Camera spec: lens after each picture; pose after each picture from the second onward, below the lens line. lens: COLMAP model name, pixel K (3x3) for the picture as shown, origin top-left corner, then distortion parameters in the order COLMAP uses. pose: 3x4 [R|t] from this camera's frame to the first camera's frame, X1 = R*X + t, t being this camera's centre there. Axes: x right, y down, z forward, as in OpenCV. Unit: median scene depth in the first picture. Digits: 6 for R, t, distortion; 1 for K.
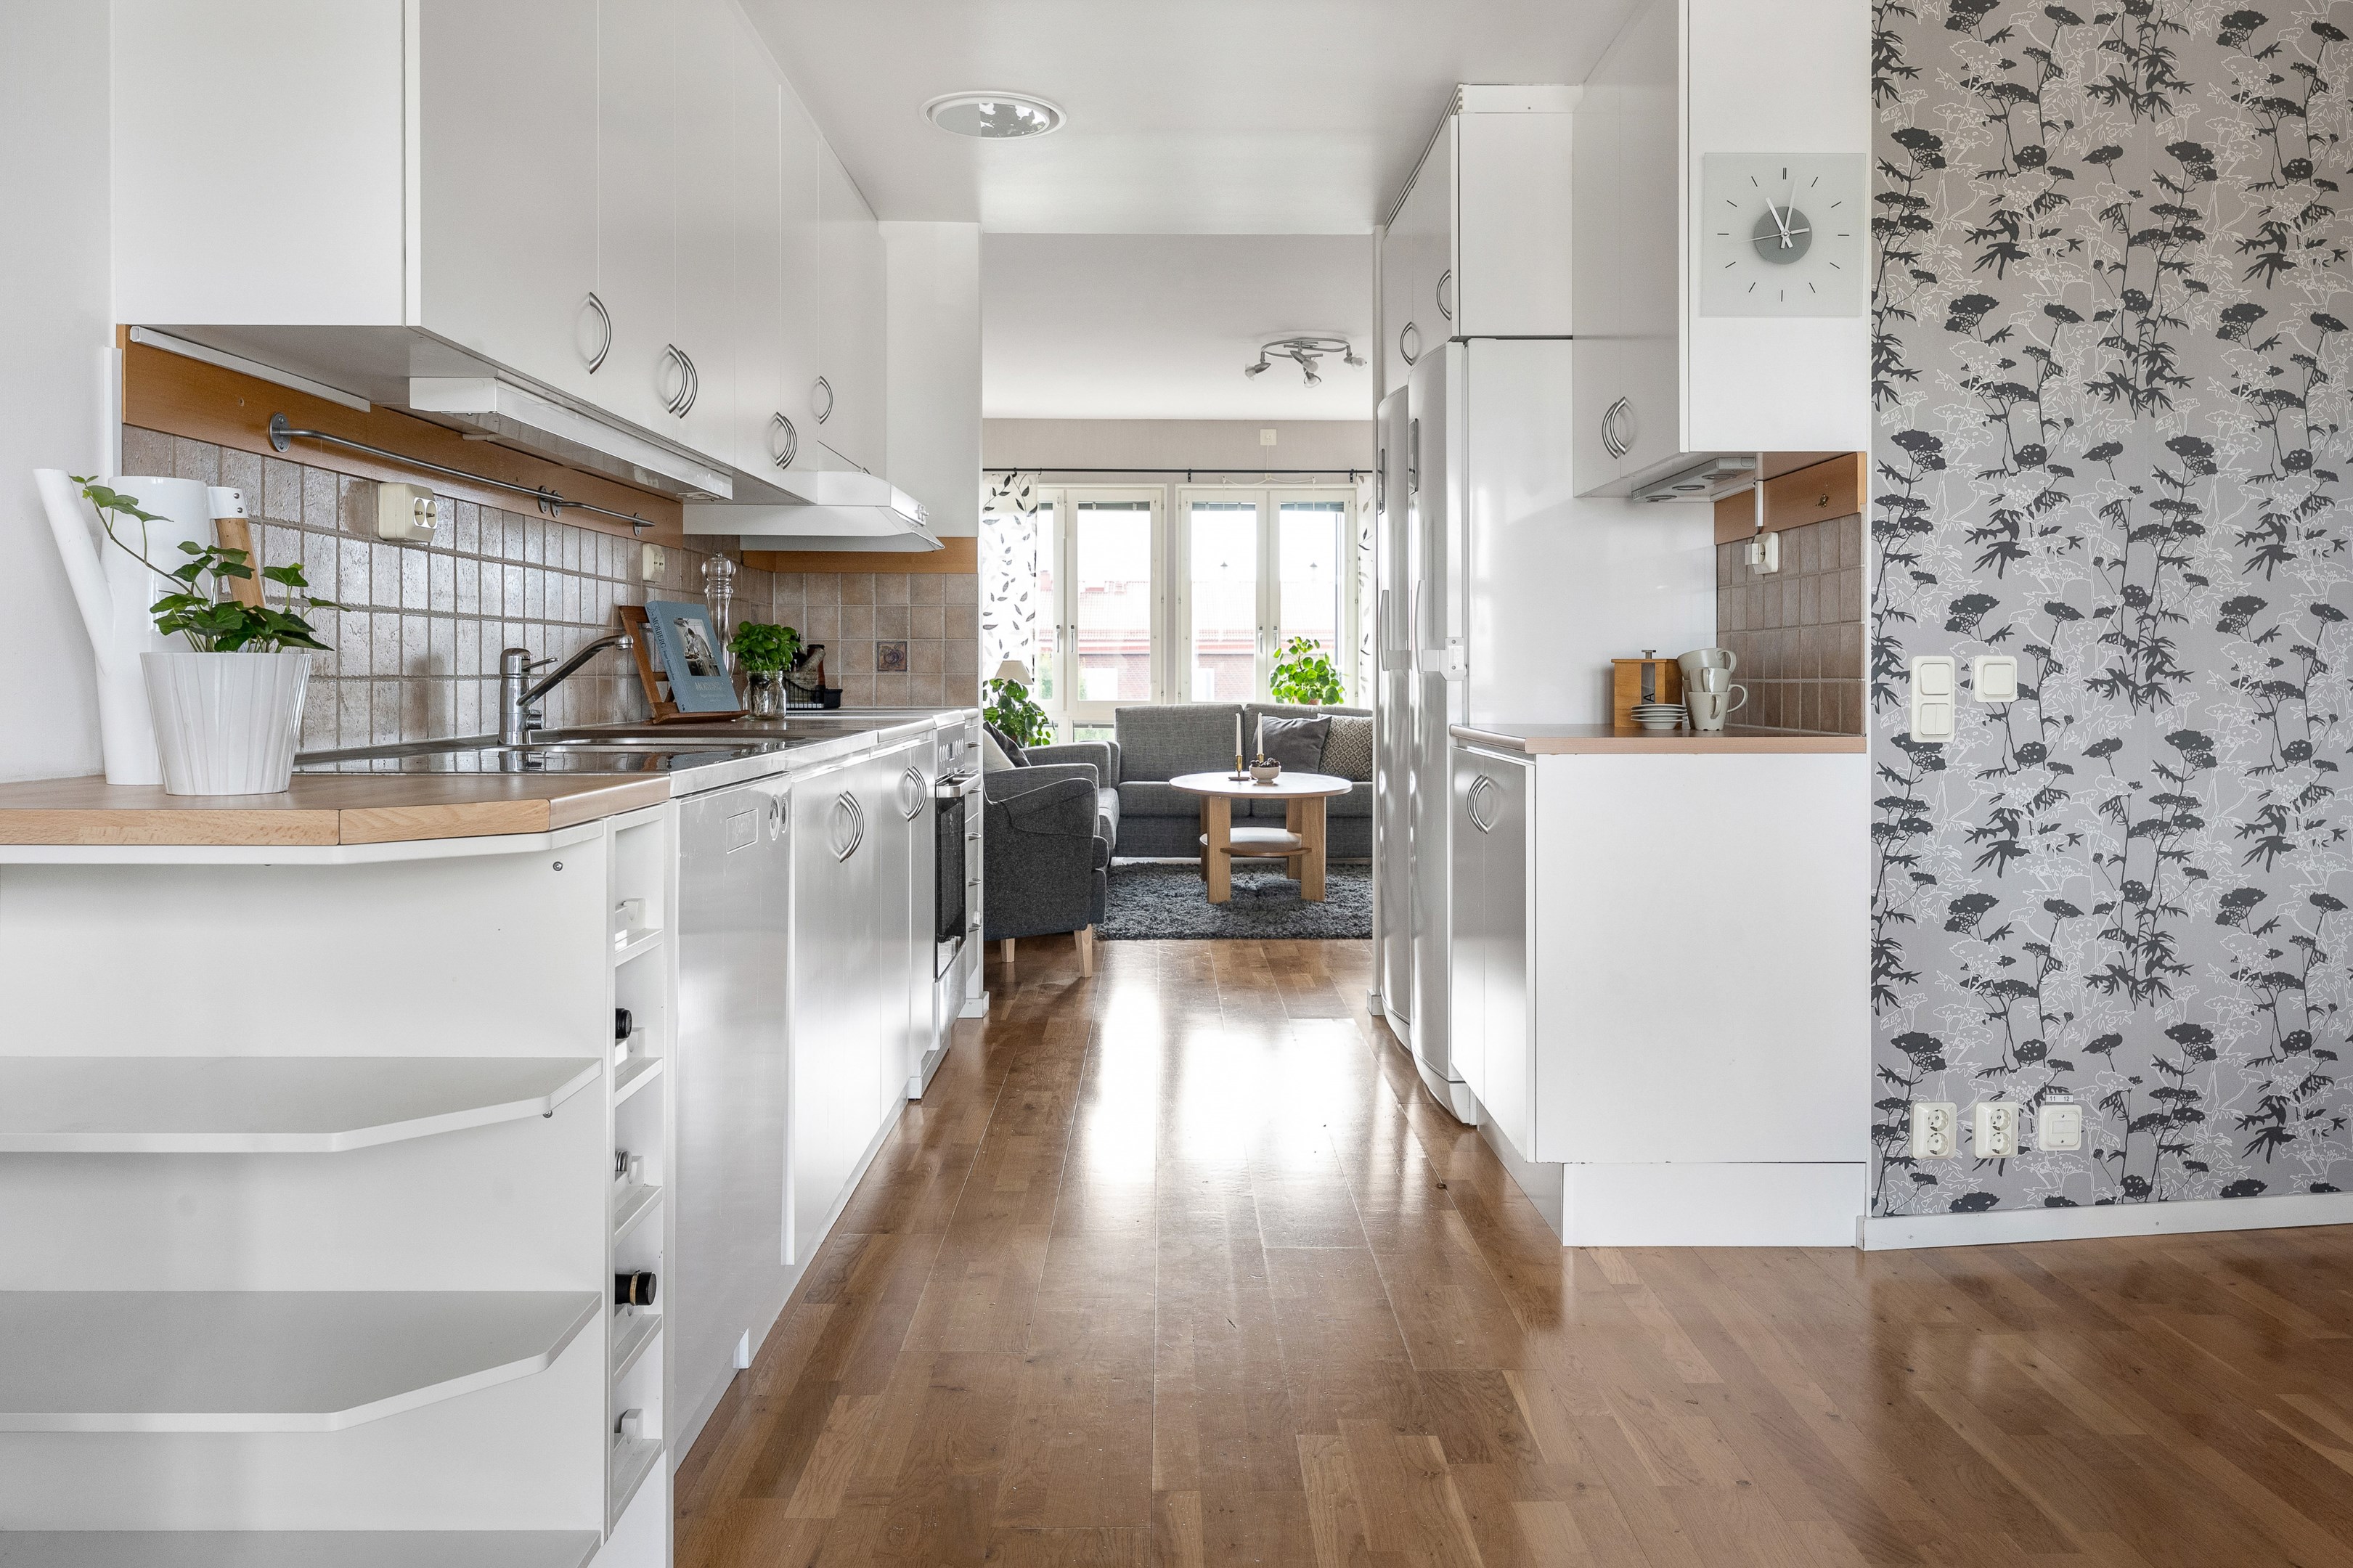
lens RADIAL K [[1639.4, 0, 1173.2], [0, 1639.4, 667.7], [0, 0, 1]] dist [-0.003599, 0.001578]
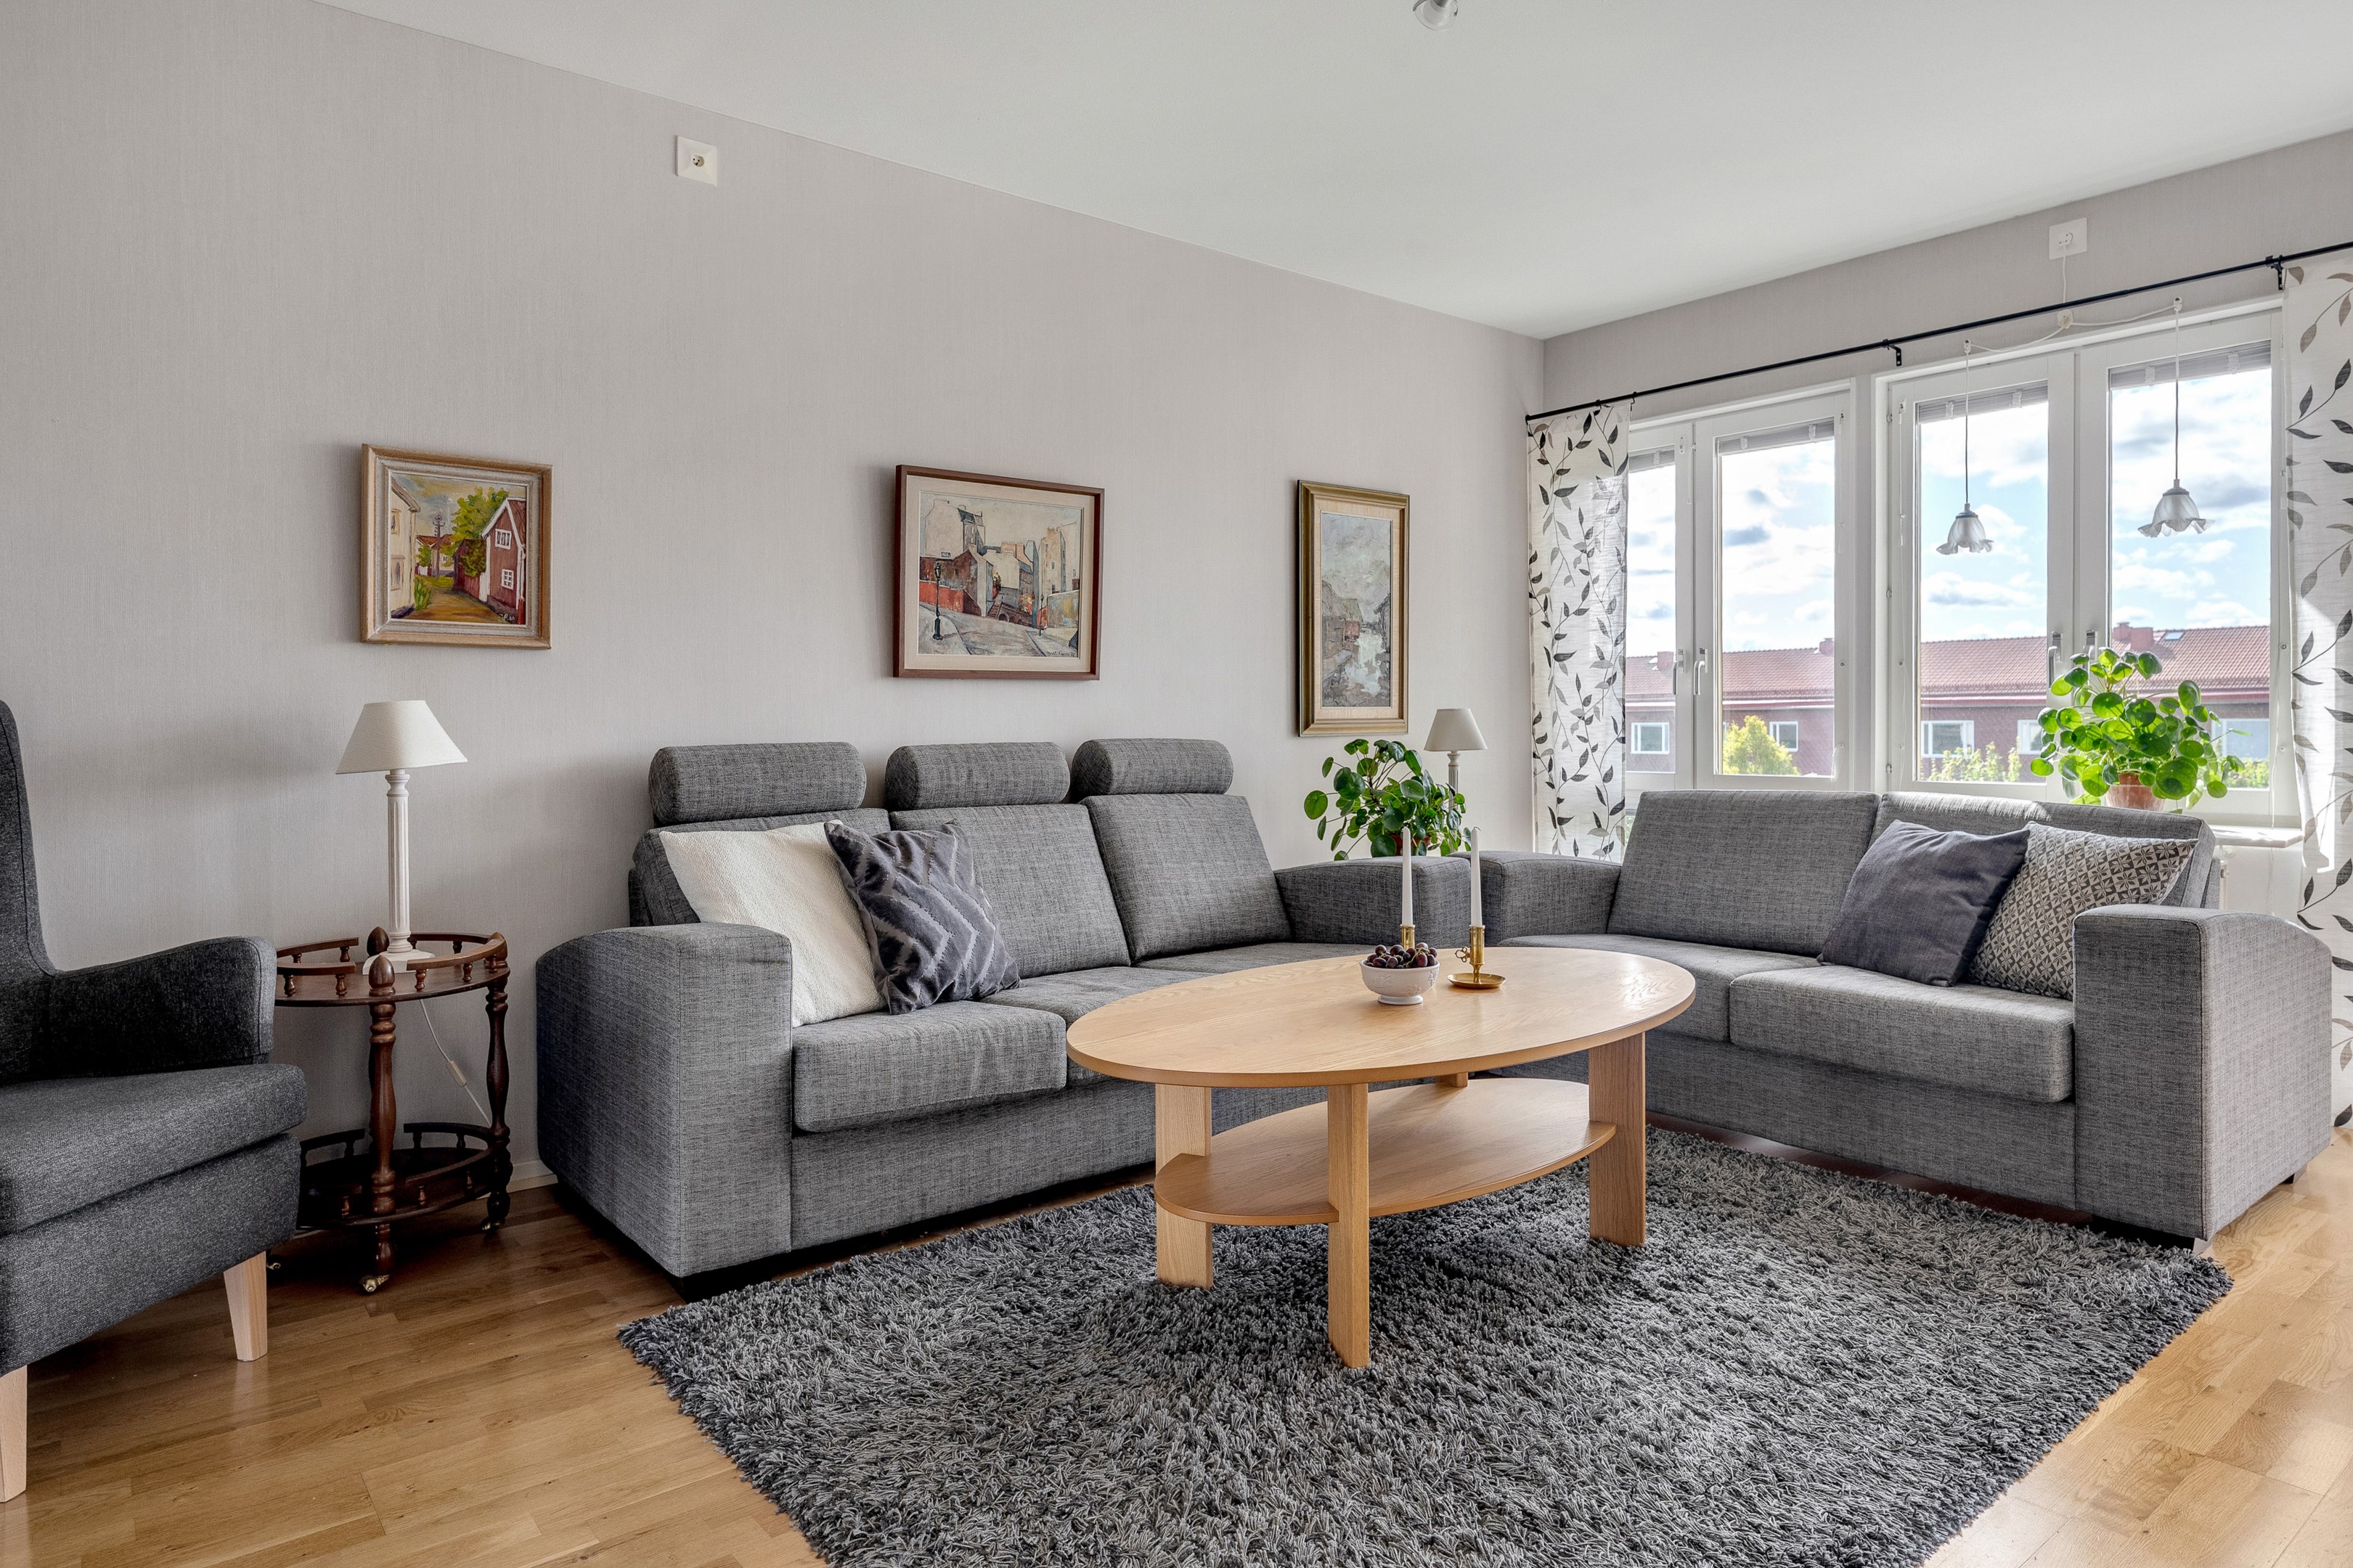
lens RADIAL K [[1376.3, 0, 1200.9], [0, 1376.3, 749.3], [0, 0, 1]] dist [0.002385, 0.000127]
pose [[0.627834, 0.009565, -0.778289, 0.221762], [0.006918, 0.999816, 0.017868, 0.000586], [0.778317, -0.016602, 0.627652, 0.561044]]
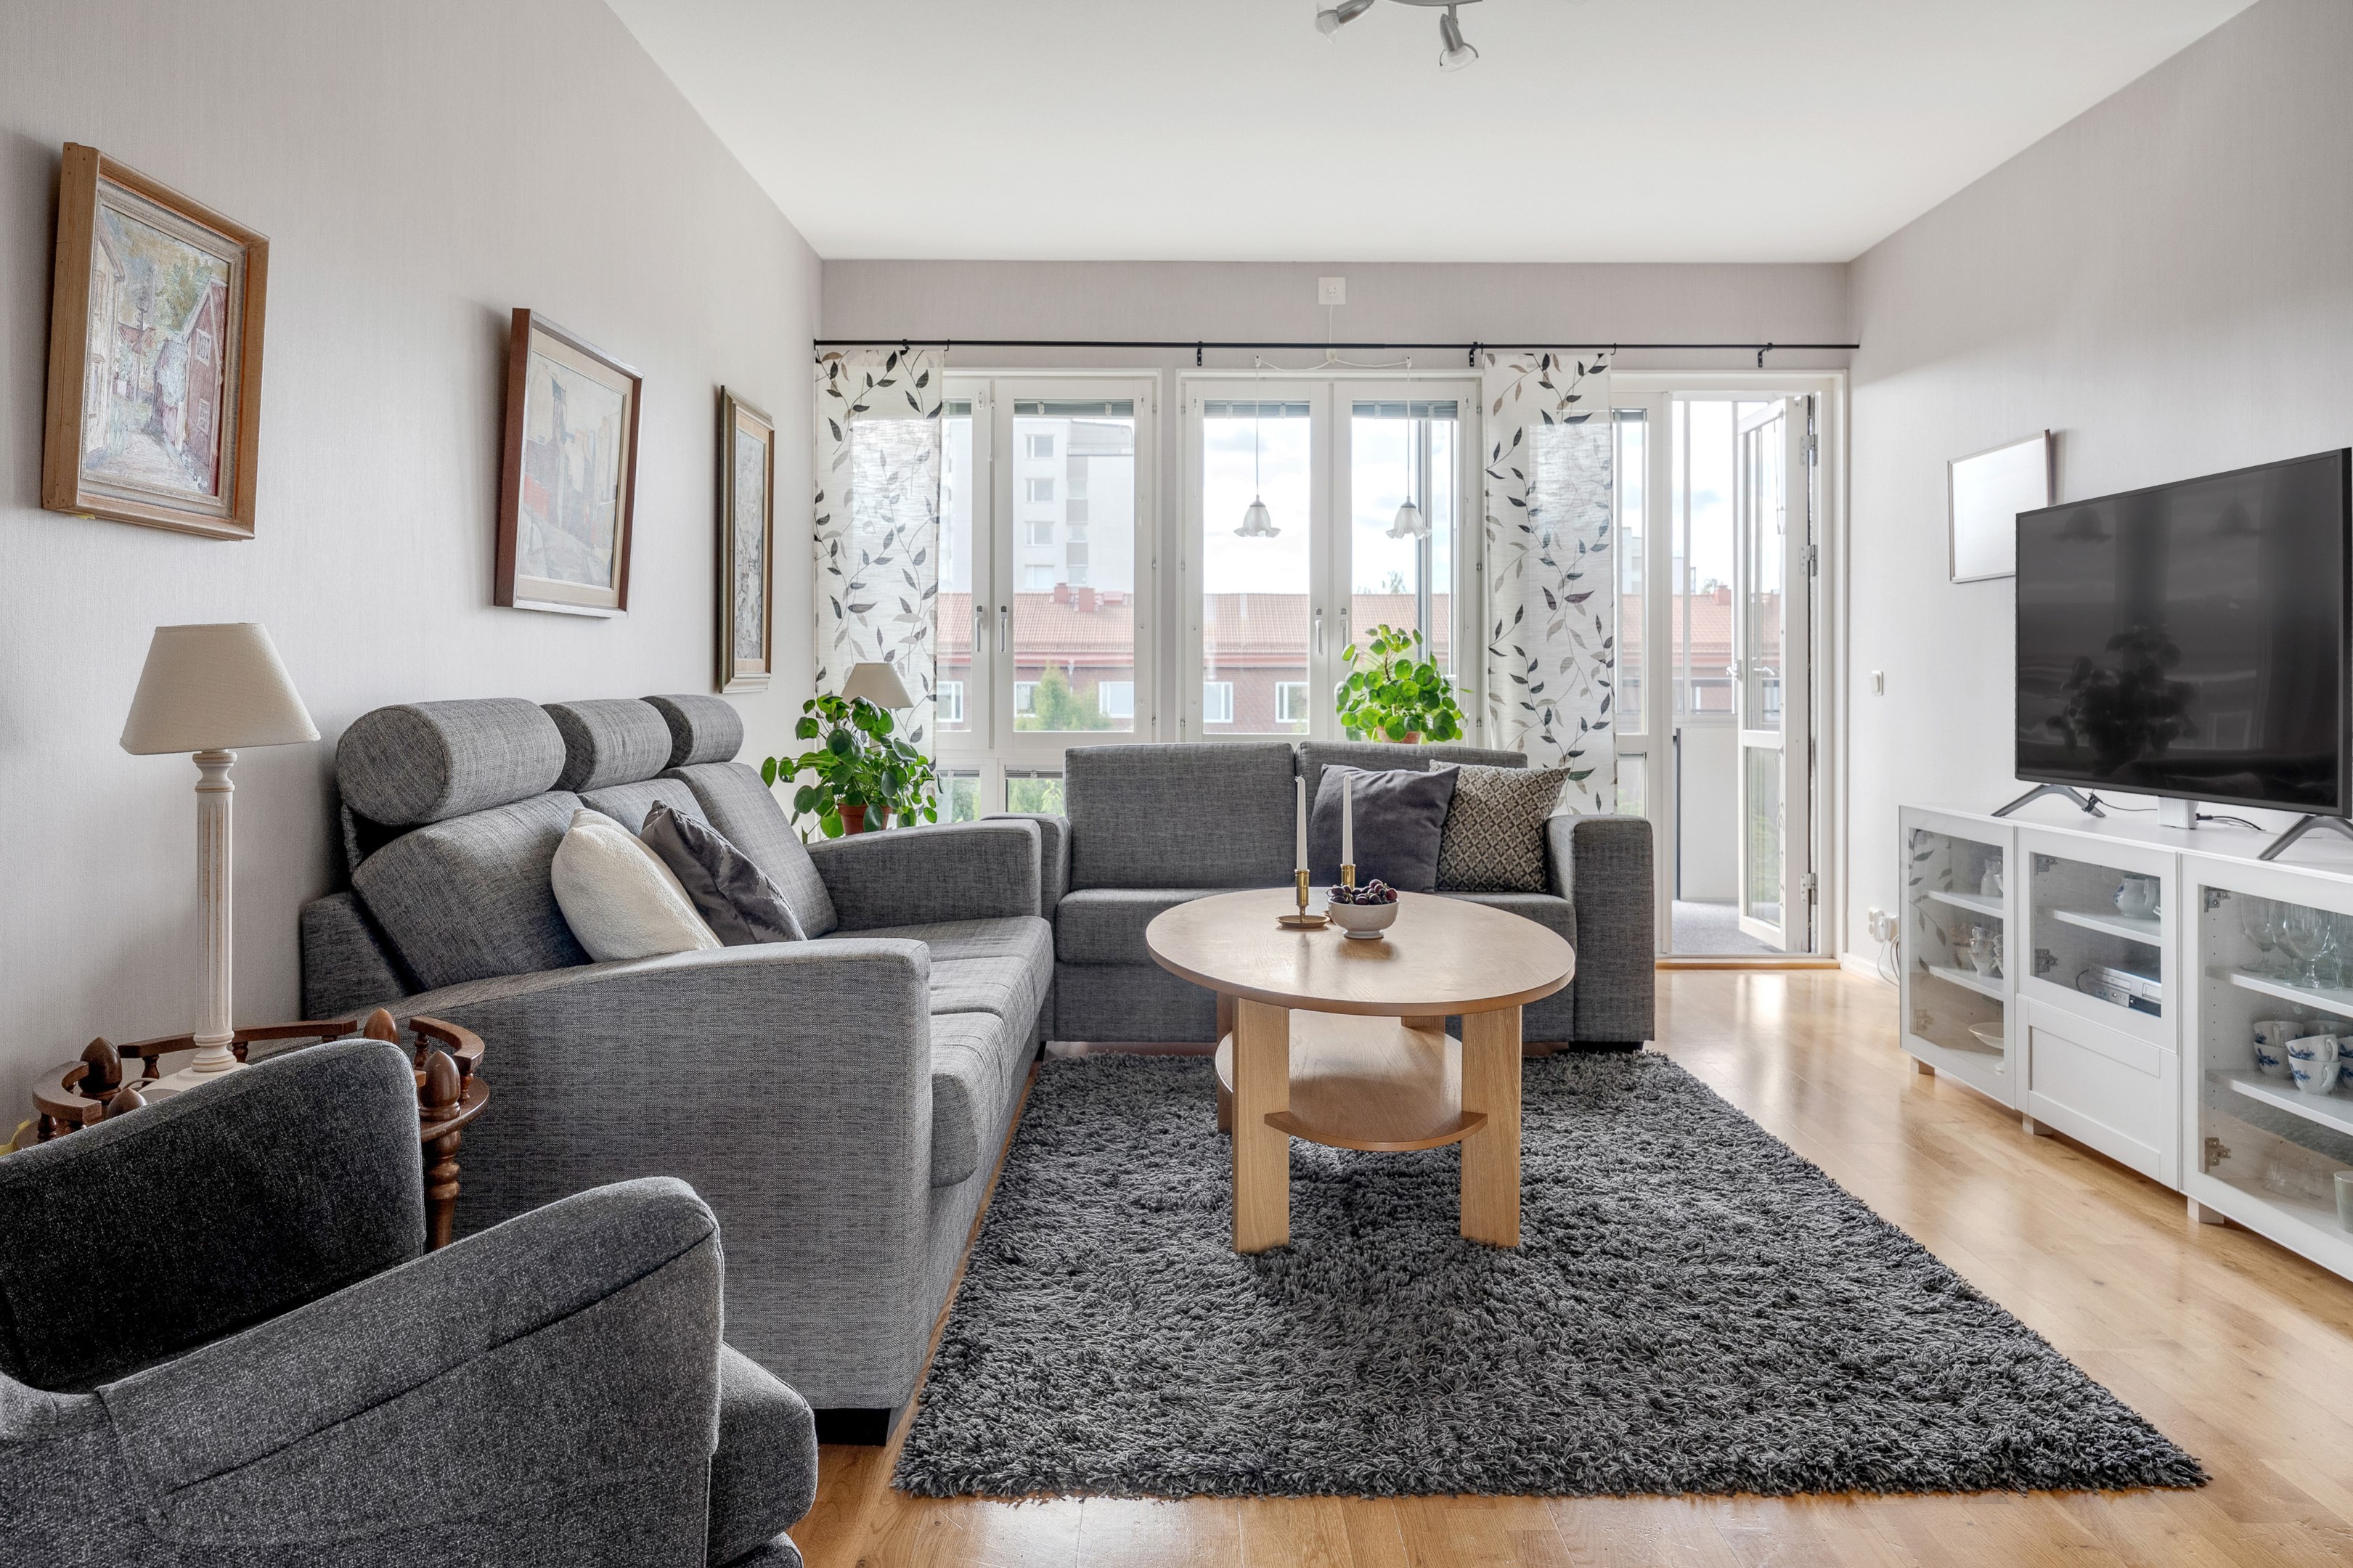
lens RADIAL K [[1639.4, 0, 1173.2], [0, 1639.4, 667.7], [0, 0, 1]] dist [-0.003599, 0.001578]
pose [[0.999948, 0.001951, -0.010019, 0.006756], [-0.002037, 0.999962, -0.008533, 0.001479], [0.010002, 0.008553, 0.999913, 0.417390]]
